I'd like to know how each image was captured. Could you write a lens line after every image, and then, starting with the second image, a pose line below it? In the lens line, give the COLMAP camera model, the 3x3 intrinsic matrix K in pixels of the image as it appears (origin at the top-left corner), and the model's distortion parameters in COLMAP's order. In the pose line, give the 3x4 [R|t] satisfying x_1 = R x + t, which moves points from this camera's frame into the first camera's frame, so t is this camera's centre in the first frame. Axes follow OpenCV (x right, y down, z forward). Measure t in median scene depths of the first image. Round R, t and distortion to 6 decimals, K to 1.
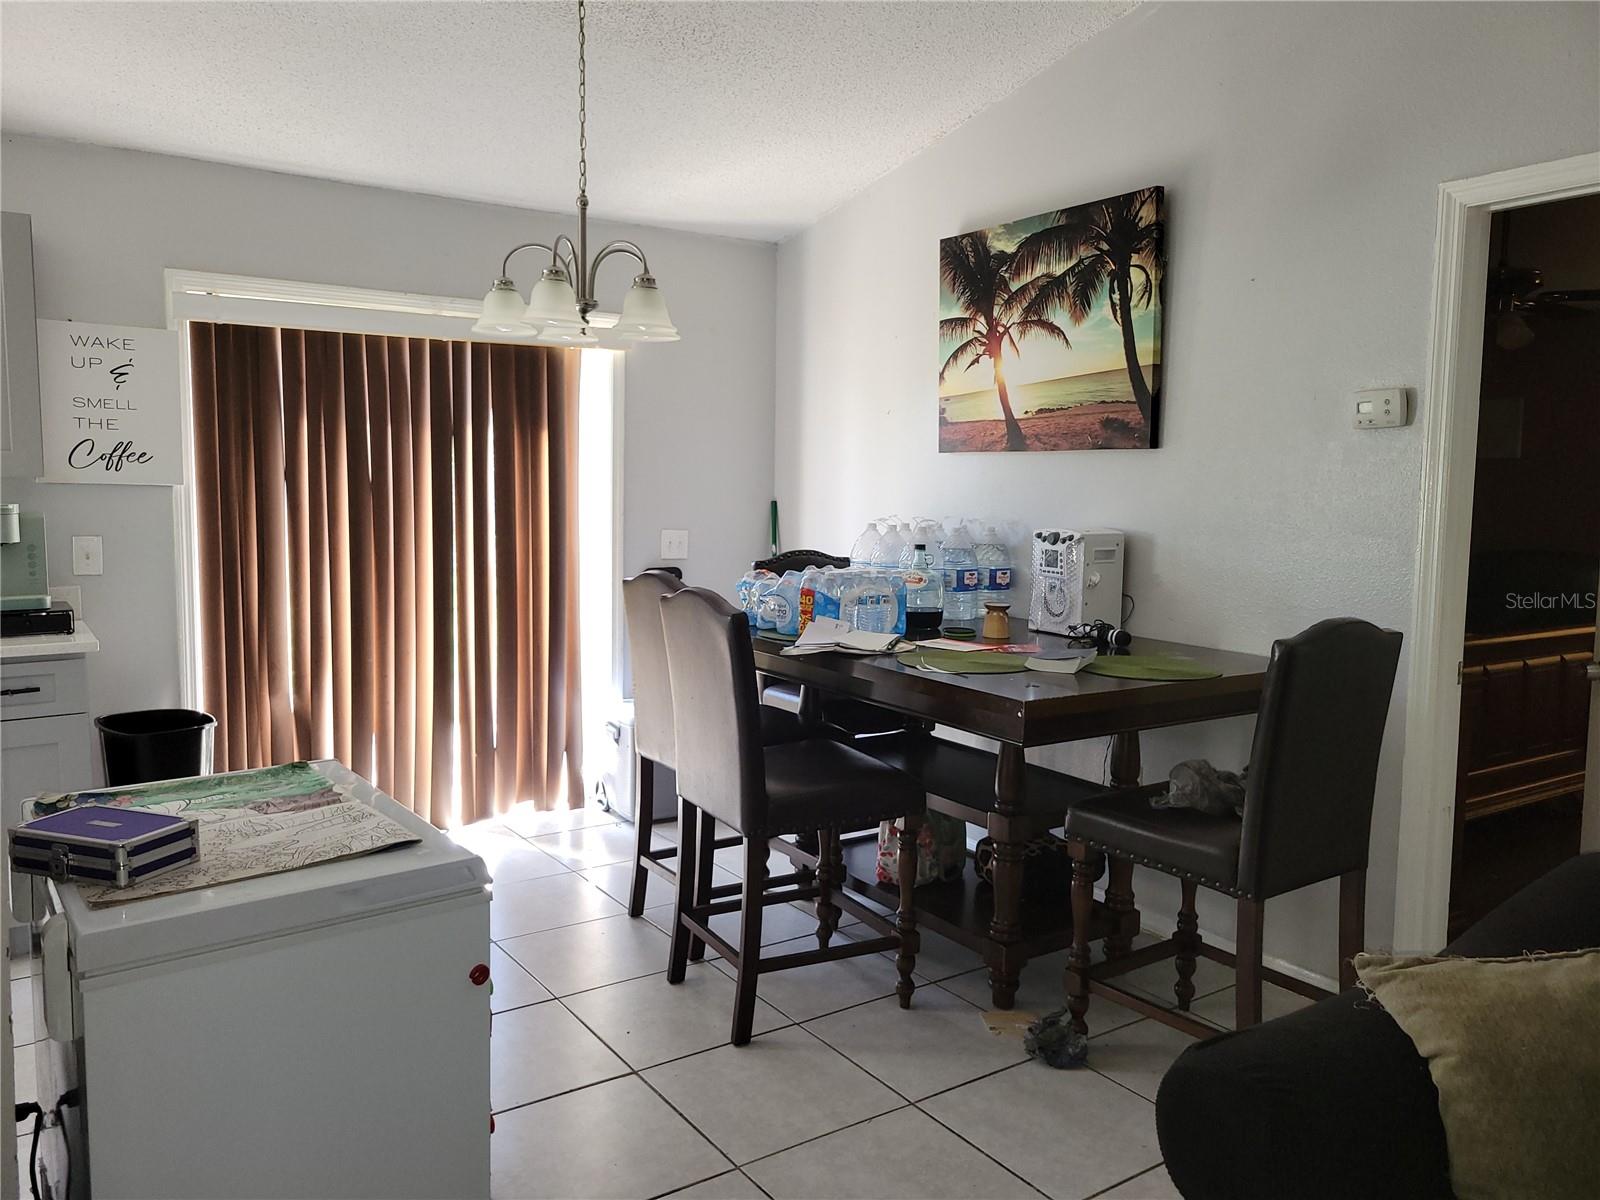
lens RADIAL K [[1176.8, 0, 800.0], [0, 1176.8, 600.0], [0, 0, 1]] dist [0.001457, -0.003216]
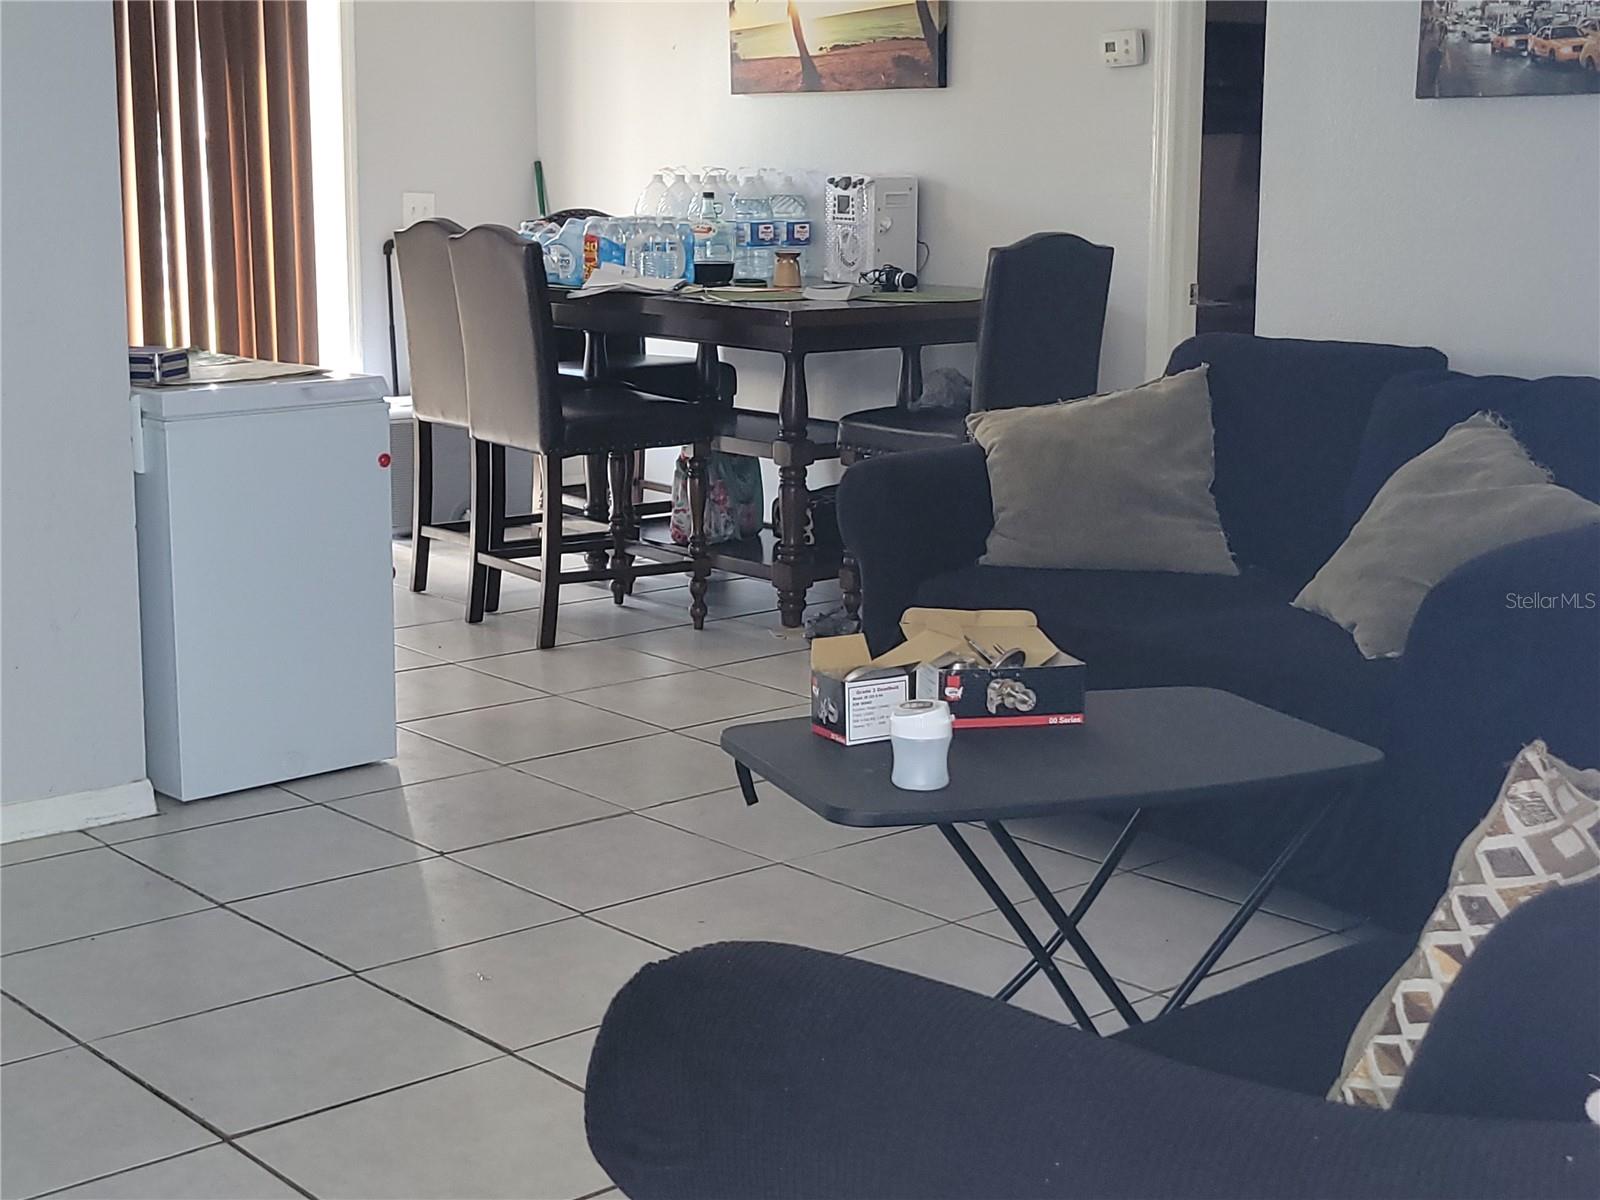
lens RADIAL K [[2265.1, 0, 800.0], [0, 2265.1, 600.0], [0, 0, 1]] dist [0.027902, -0.002760]
pose [[0.993133, -0.029442, 0.113223, -0.041963], [0.019102, 0.995636, 0.091344, 0.117808], [-0.115418, -0.088554, 0.989362, -0.867689]]
